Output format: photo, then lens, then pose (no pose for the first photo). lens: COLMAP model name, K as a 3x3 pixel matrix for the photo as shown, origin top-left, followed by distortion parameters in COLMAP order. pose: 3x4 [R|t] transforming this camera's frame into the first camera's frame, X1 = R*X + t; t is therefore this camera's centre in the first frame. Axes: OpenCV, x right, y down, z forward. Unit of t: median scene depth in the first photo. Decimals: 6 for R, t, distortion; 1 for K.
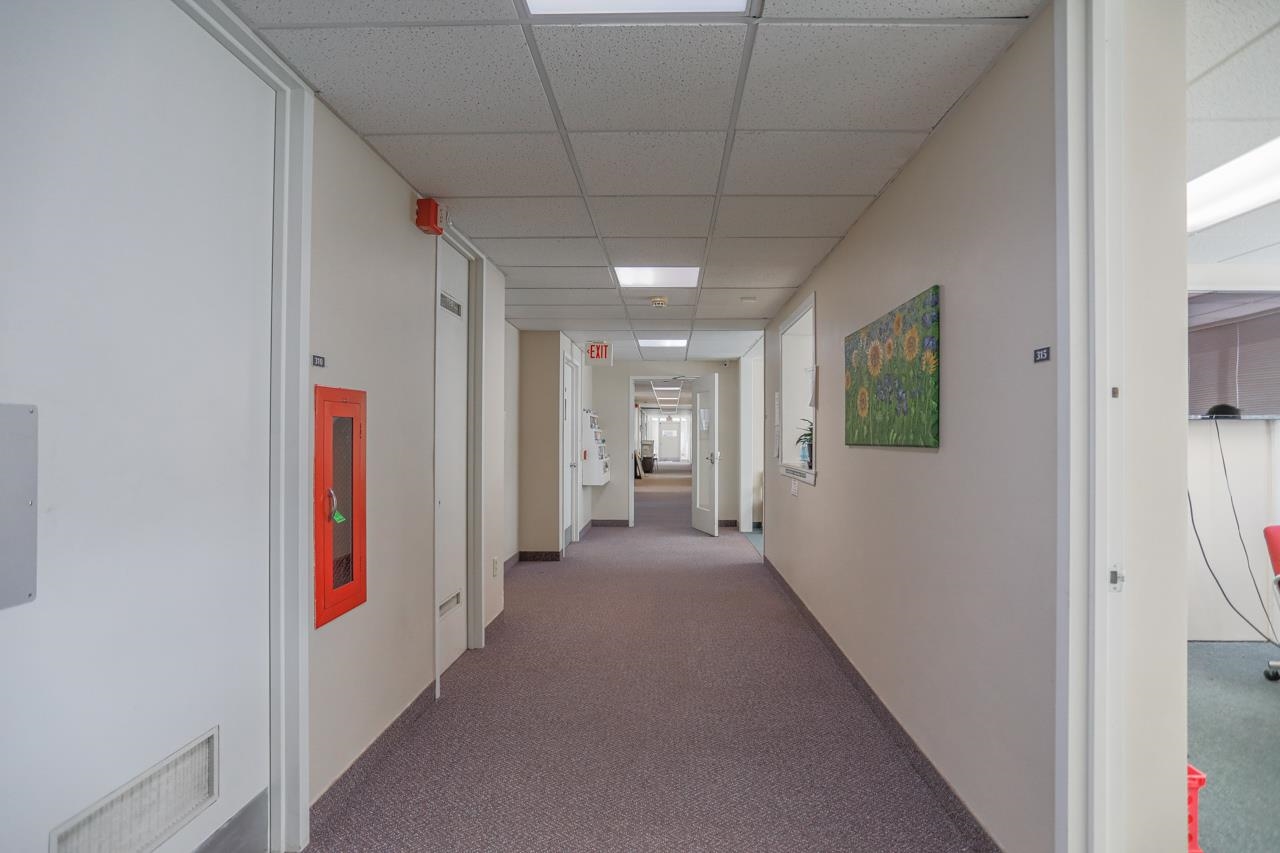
lens RADIAL K [[620.1, 0, 640.0], [0, 620.1, 426.5], [0, 0, 1]] dist [-0.035063, 0.000007]
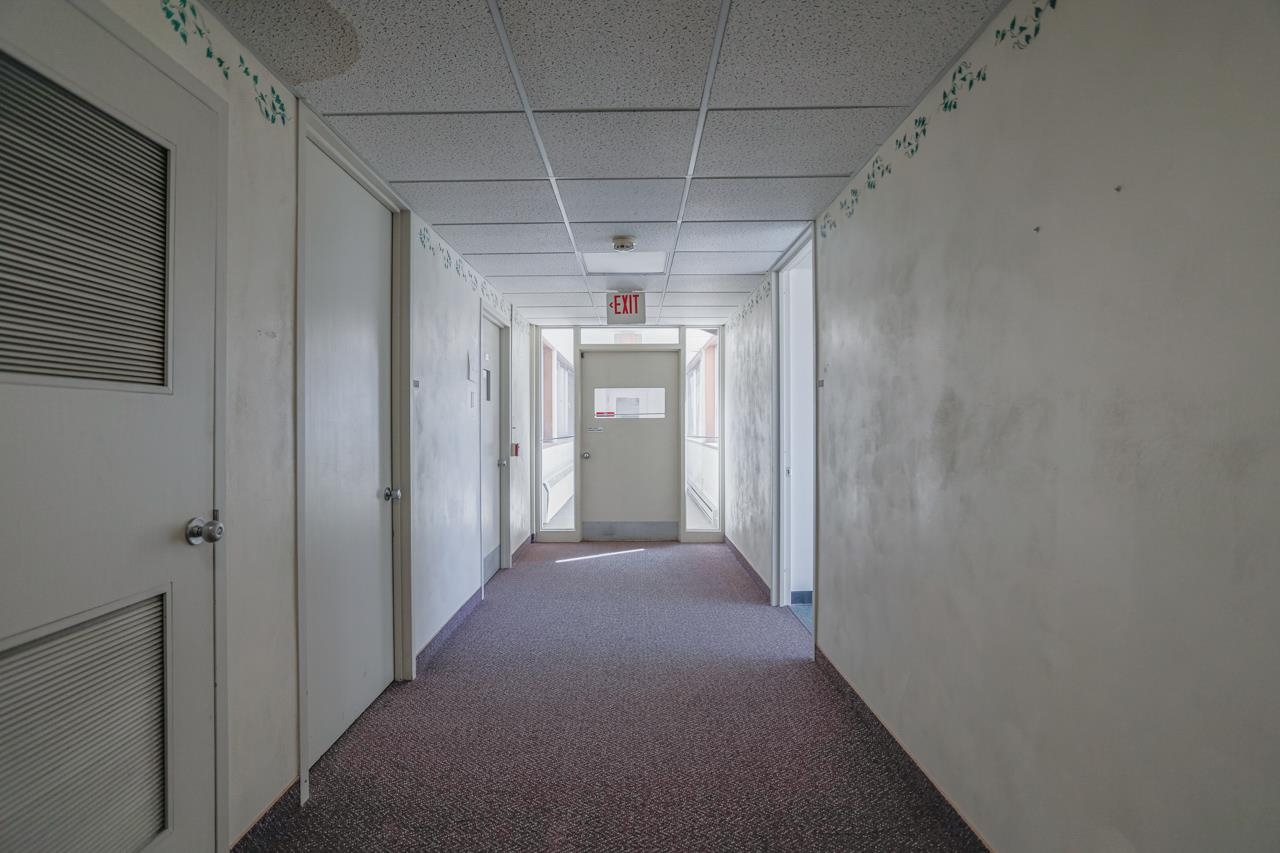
lens RADIAL K [[620.1, 0, 640.0], [0, 620.1, 426.5], [0, 0, 1]] dist [-0.035063, 0.000007]
pose [[0.998473, -0.010466, 0.054233, 0.040029], [0.009220, 0.999689, 0.023185, 0.014163], [-0.054459, -0.022649, 0.998259, 0.794137]]
